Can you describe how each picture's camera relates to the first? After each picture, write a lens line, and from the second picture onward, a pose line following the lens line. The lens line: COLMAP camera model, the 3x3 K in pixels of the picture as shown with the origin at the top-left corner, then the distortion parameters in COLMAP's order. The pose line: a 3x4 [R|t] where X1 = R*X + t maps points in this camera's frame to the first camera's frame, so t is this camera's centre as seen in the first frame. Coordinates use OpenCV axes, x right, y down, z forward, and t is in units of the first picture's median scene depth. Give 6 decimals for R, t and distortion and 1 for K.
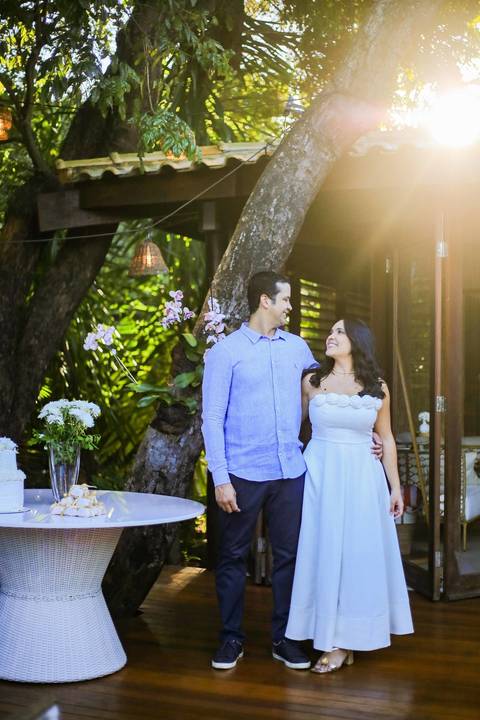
lens RADIAL K [[1045.8, 0, 245.7], [0, 1045.8, 363.0], [0, 0, 1]] dist [-0.105246, 0.000000]
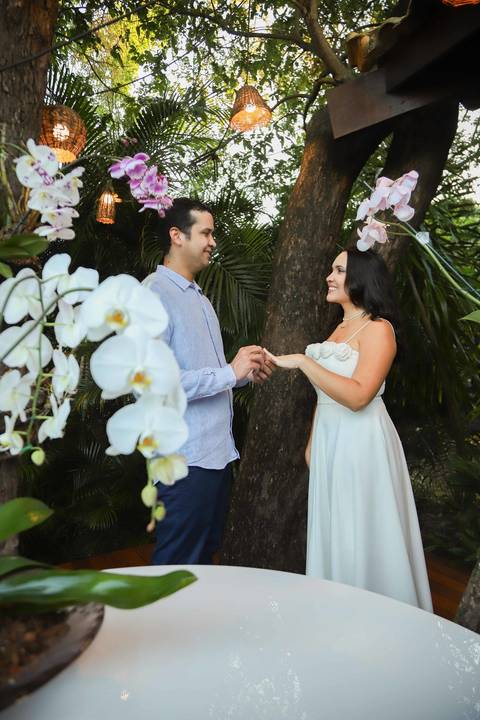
lens RADIAL K [[473.1, 0, 235.8], [0, 473.1, 355.5], [0, 0, 1]] dist [-0.003592, 0.009753]
pose [[0.808454, -0.071691, -0.584177, -0.080238], [0.073044, 0.997102, -0.021279, 0.033829], [0.584010, -0.025468, 0.811347, 0.801319]]
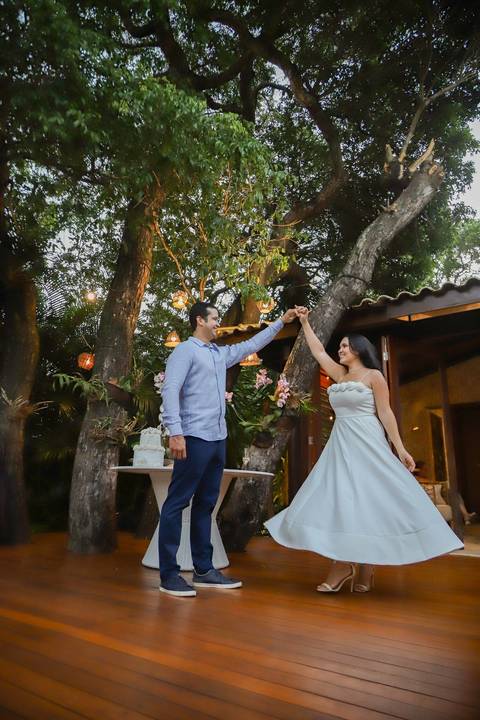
lens RADIAL K [[473.1, 0, 239.2], [0, 473.1, 360.8], [0, 0, 1]] dist [-0.003592, 0.009753]
pose [[0.983179, -0.035440, -0.179175, 0.046371], [-0.012190, 0.966075, -0.257973, 0.136257], [0.182239, 0.255818, 0.949392, 0.137635]]
